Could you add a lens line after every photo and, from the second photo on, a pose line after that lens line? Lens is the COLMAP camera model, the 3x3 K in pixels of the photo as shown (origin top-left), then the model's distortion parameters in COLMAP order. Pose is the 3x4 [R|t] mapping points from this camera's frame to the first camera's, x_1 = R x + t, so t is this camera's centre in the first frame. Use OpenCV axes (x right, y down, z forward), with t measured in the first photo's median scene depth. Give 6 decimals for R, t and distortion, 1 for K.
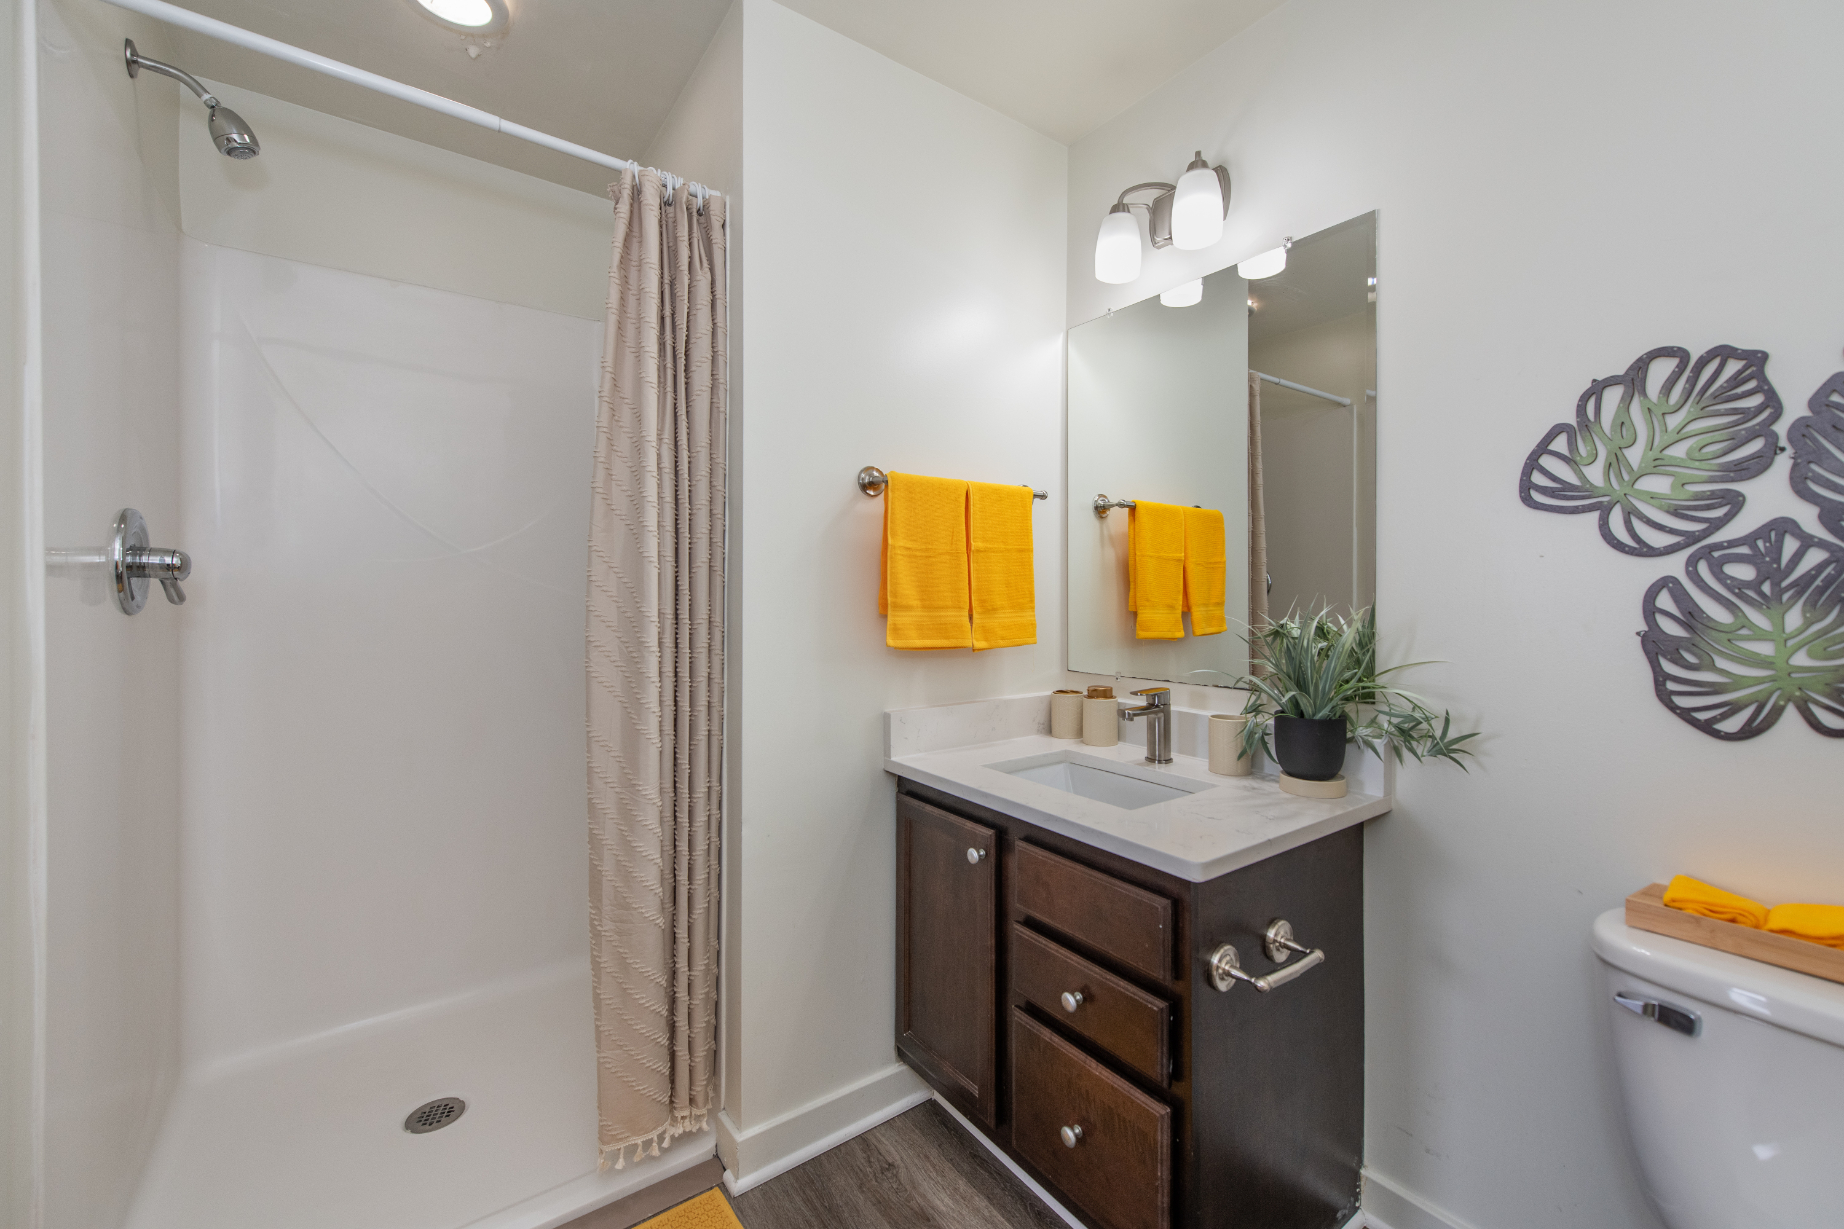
lens RADIAL K [[738.7, 0, 924.5], [0, 738.7, 602.6], [0, 0, 1]] dist [-0.010055, -0.000888]
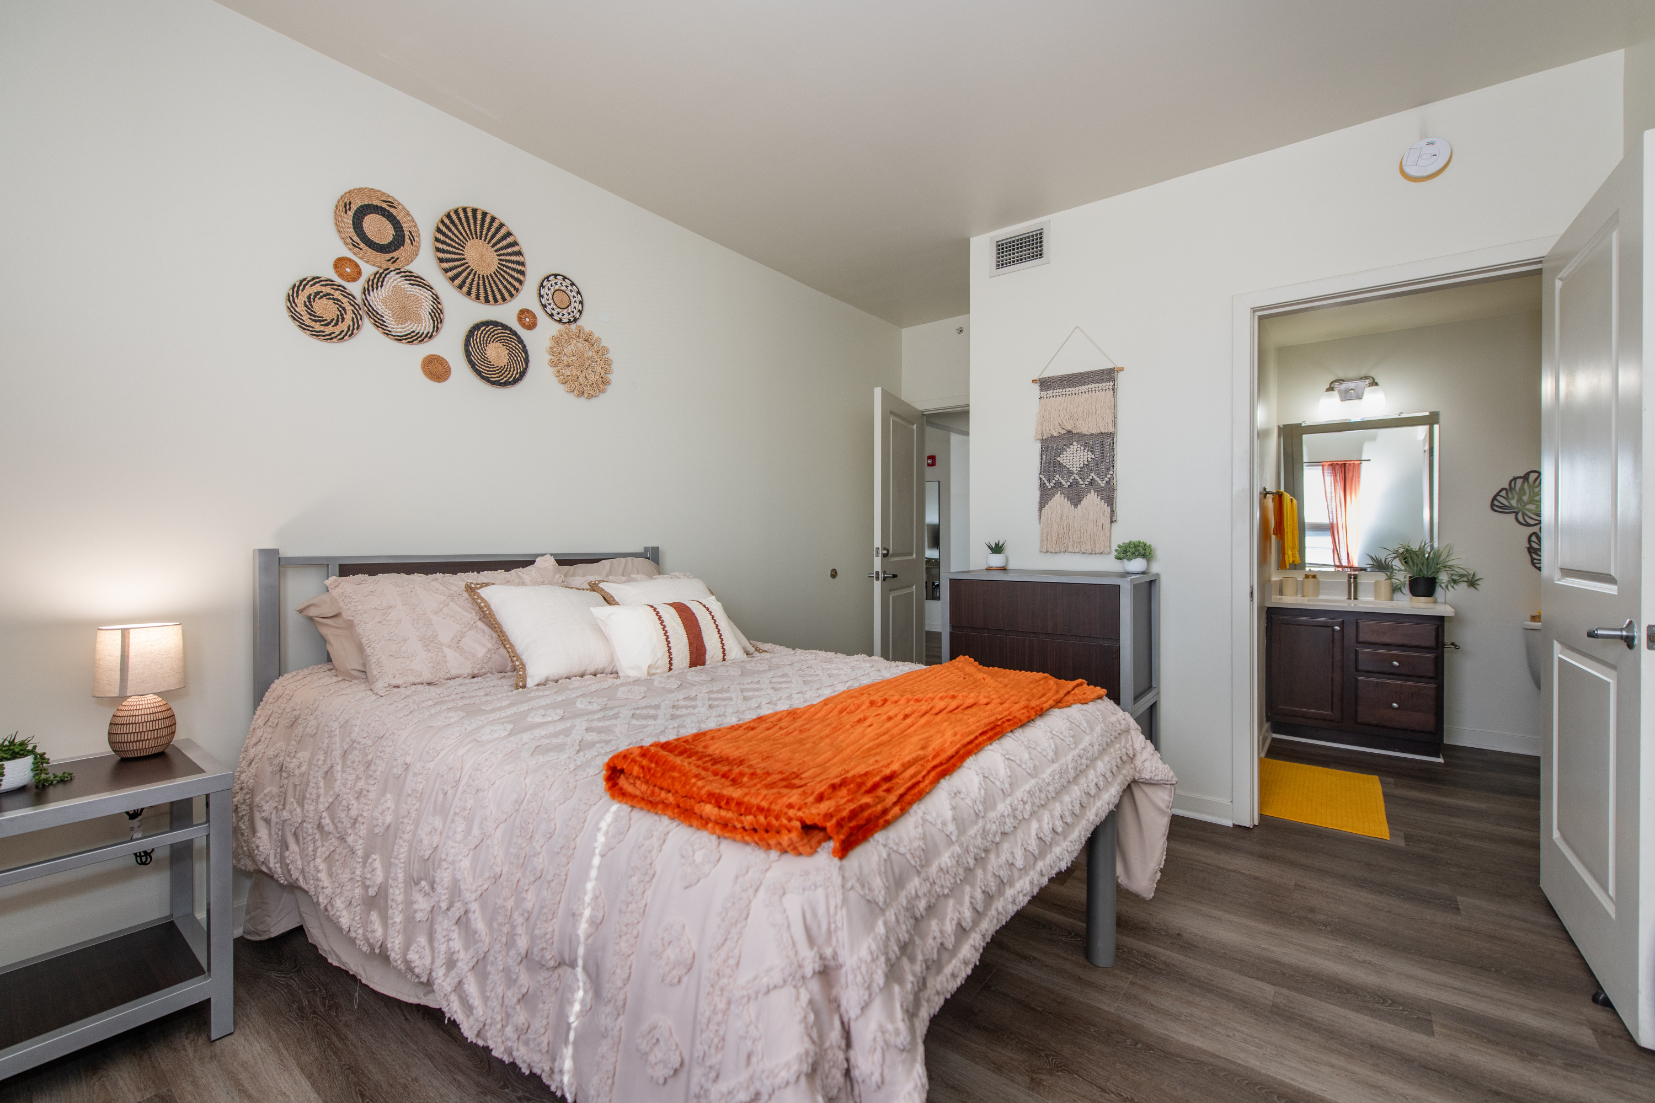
lens RADIAL K [[663.0, 0, 824.1], [0, 663.0, 552.8], [0, 0, 1]] dist [-0.010055, -0.000888]
pose [[0.959523, -0.002369, 0.281620, -3.204086], [0.001473, 0.999993, 0.003392, 0.051718], [-0.281626, -0.002840, 0.959520, -1.112976]]
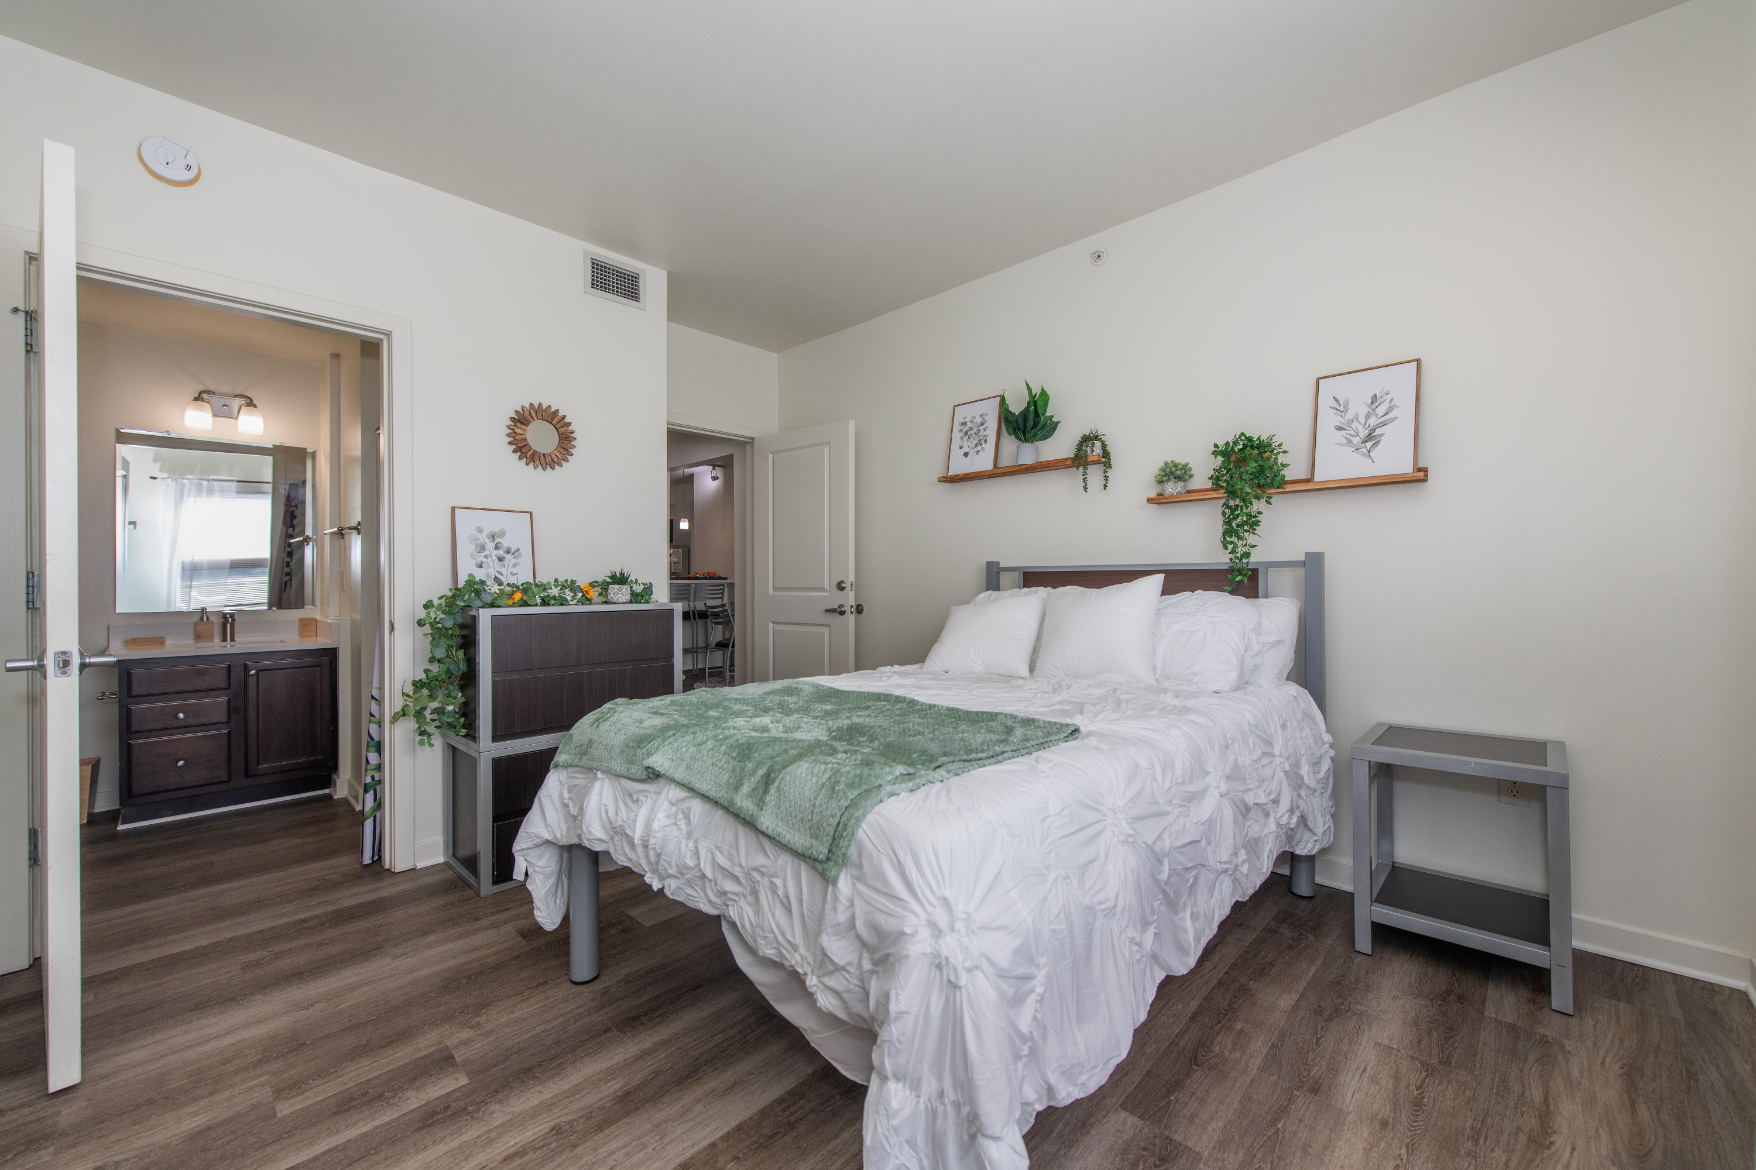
lens RADIAL K [[703.4, 0, 874.4], [0, 703.4, 580.9], [0, 0, 1]] dist [-0.010055, -0.000888]
pose [[-0.174178, 0.001799, 0.984713, -3.303188], [0.006877, 0.999976, -0.000611, 0.052028], [-0.984690, 0.006666, -0.174186, -0.990715]]
